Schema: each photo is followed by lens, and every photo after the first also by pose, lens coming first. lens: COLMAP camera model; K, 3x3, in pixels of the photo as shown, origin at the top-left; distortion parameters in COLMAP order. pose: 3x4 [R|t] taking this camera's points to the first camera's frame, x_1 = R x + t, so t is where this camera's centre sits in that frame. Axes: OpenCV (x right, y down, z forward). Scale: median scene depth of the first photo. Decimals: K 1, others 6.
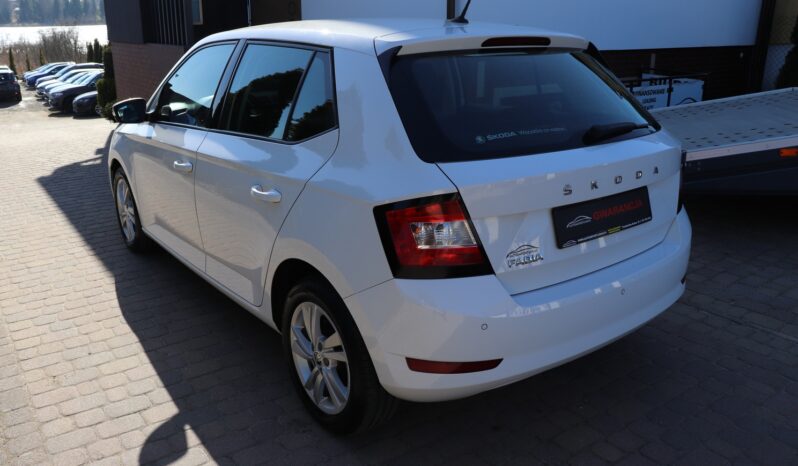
lens RADIAL K [[674.7, 0, 398.6], [0, 674.7, 236.9], [0, 0, 1]] dist [-0.162301, 0.137040]
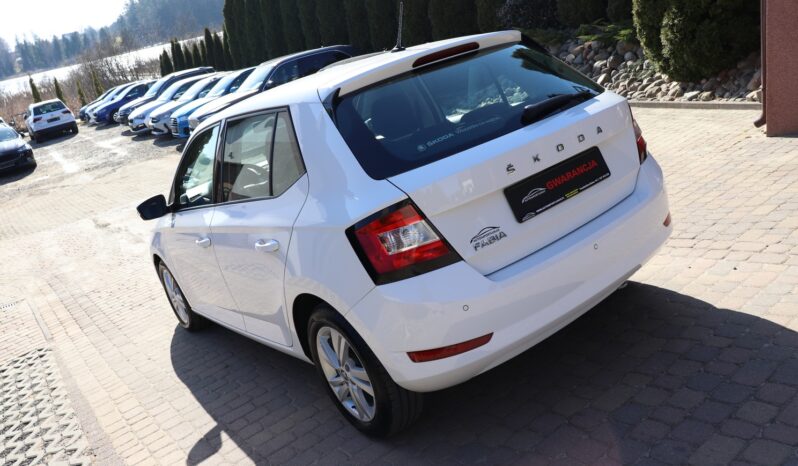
lens RADIAL K [[674.7, 0, 397.8], [0, 674.7, 233.8], [0, 0, 1]] dist [-0.162301, 0.137040]
pose [[0.960840, -0.260548, -0.094349, 0.146357], [0.254566, 0.964453, -0.070894, 0.061461], [0.109466, 0.044100, 0.993012, -0.115233]]
